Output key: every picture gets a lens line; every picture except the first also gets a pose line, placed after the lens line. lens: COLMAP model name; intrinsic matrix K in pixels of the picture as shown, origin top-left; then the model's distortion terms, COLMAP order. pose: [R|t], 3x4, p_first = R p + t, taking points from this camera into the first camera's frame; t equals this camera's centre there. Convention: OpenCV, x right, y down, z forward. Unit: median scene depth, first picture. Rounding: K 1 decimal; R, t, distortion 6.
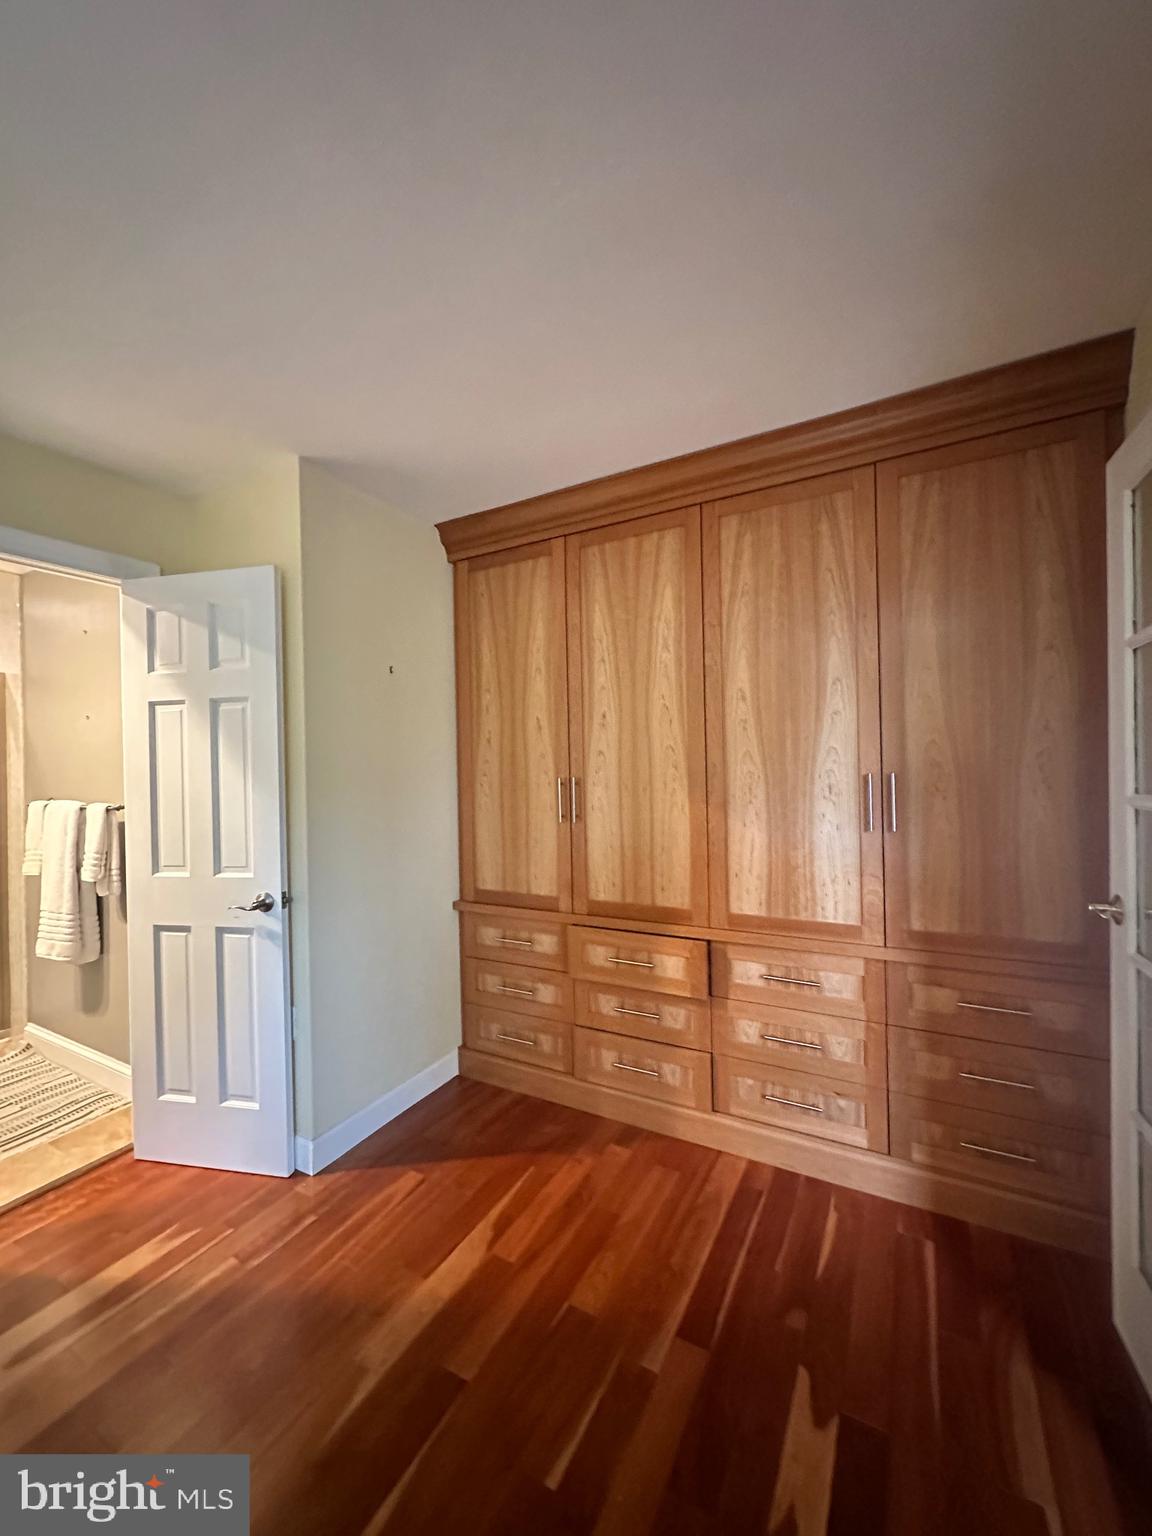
lens RADIAL K [[610.1, 0, 583.8], [0, 610.1, 767.7], [0, 0, 1]] dist [-0.001115, 0.000118]
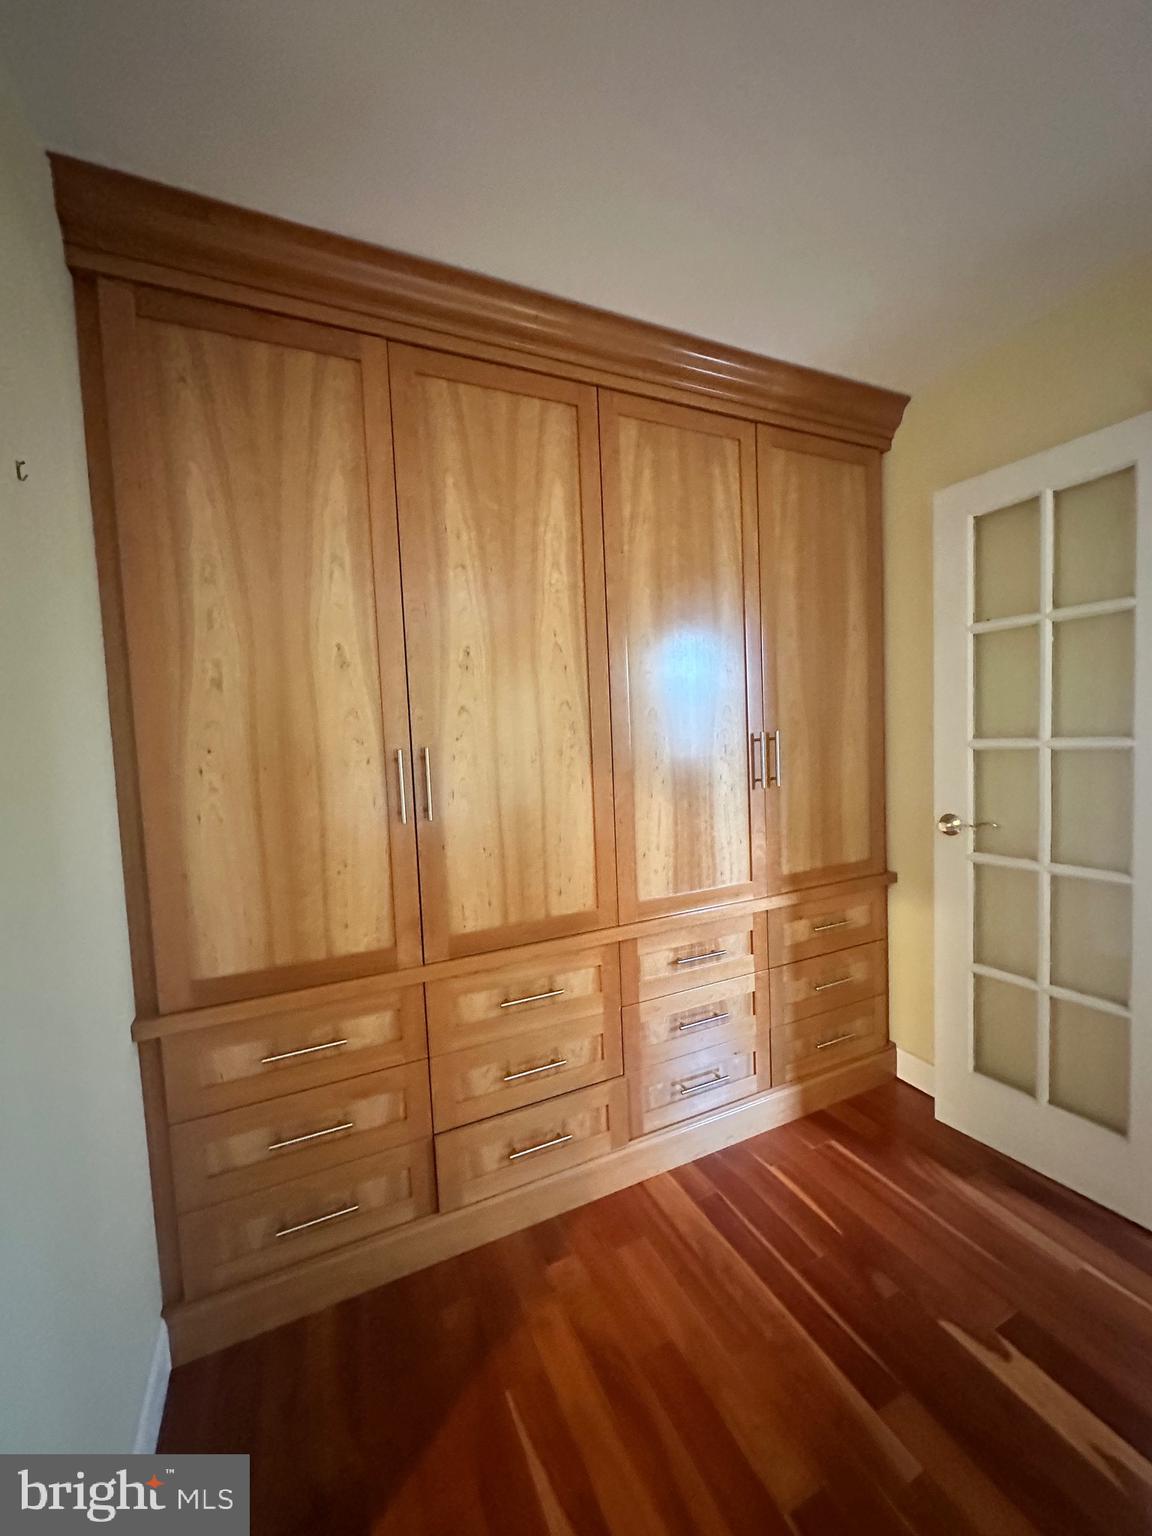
lens RADIAL K [[610.1, 0, 576.9], [0, 610.1, 767.7], [0, 0, 1]] dist [-0.001115, 0.000118]
pose [[0.594323, -0.051817, 0.802555, -0.456755], [0.027053, 0.998646, 0.044444, 0.013777], [-0.803771, -0.004702, 0.594920, 0.545666]]
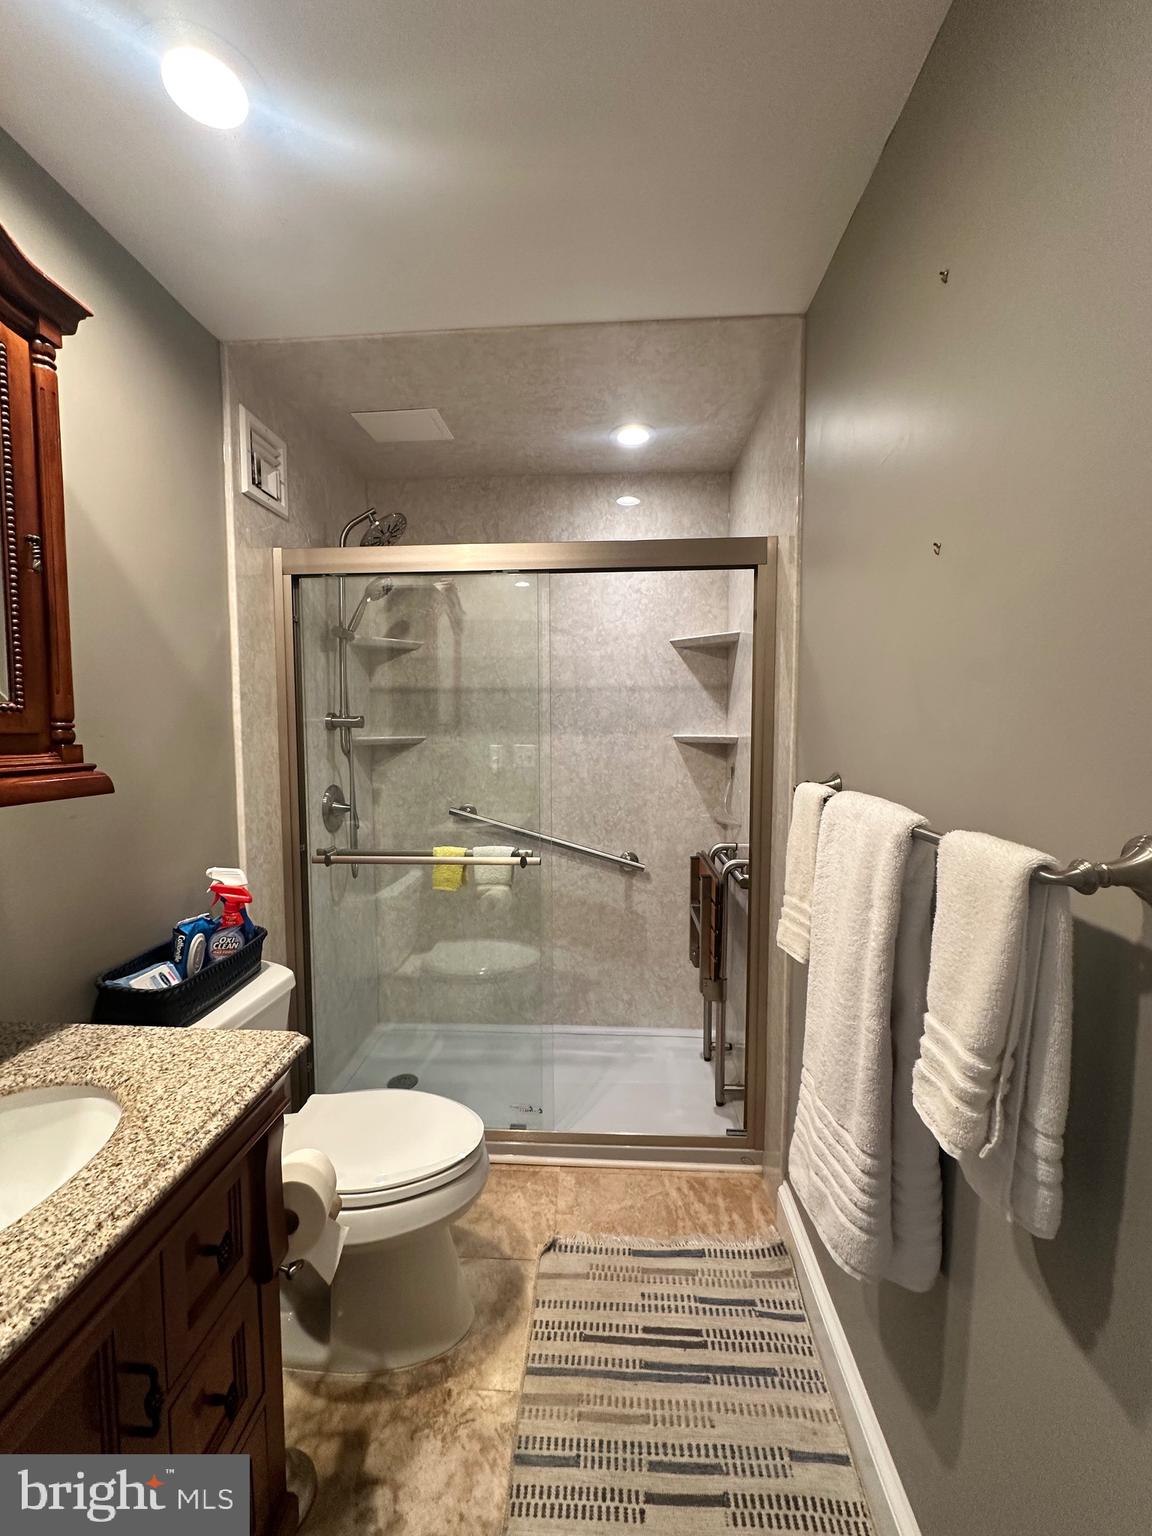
lens RADIAL K [[610.1, 0, 575.3], [0, 610.1, 766.8], [0, 0, 1]] dist [-0.001115, 0.000118]
pose [[0.436036, 0.074549, -0.896836, -1.200889], [-0.000243, 0.996573, 0.082721, 0.007807], [0.899929, -0.035852, 0.434560, 1.369015]]
